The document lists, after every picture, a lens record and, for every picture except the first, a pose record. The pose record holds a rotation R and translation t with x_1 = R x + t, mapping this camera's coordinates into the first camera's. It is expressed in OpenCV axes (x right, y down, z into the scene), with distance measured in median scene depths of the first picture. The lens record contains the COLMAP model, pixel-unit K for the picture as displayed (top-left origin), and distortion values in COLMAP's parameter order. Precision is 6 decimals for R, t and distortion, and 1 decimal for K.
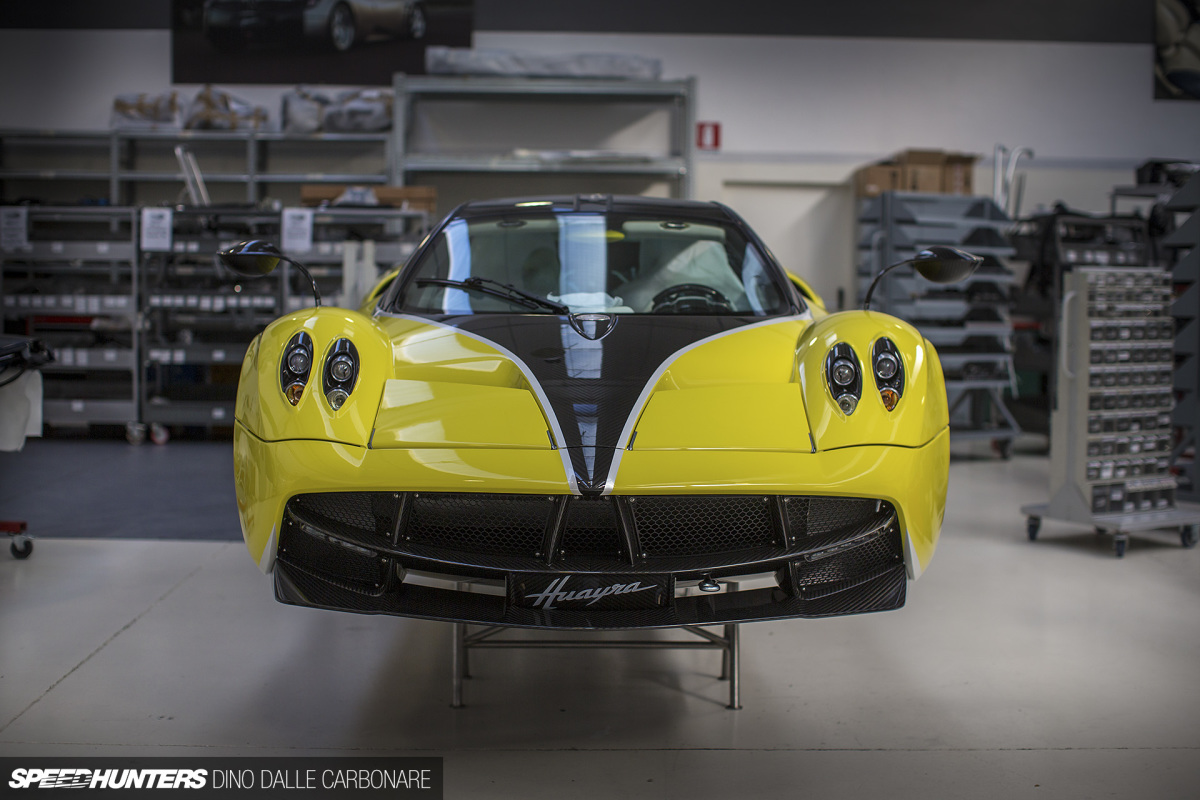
lens RADIAL K [[1725.5, 0, 599.8], [0, 1725.5, 399.4], [0, 0, 1]] dist [-0.058571, 0.000000]
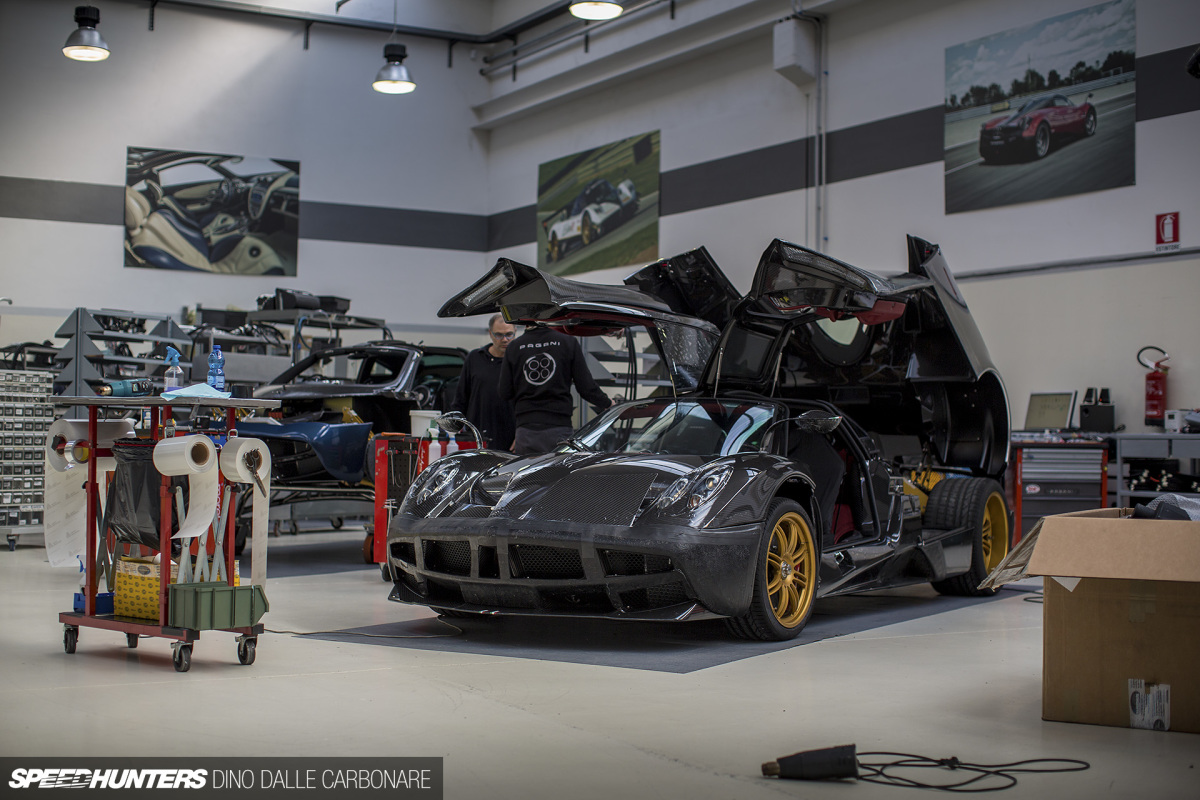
lens RADIAL K [[1725.5, 0, 601.0], [0, 1725.5, 399.2], [0, 0, 1]] dist [-0.058571, 0.000000]
pose [[0.880683, 0.014947, 0.473470, 0.030857], [0.029750, 0.995784, -0.086773, 0.102128], [-0.472771, 0.090505, 0.876525, -0.630033]]
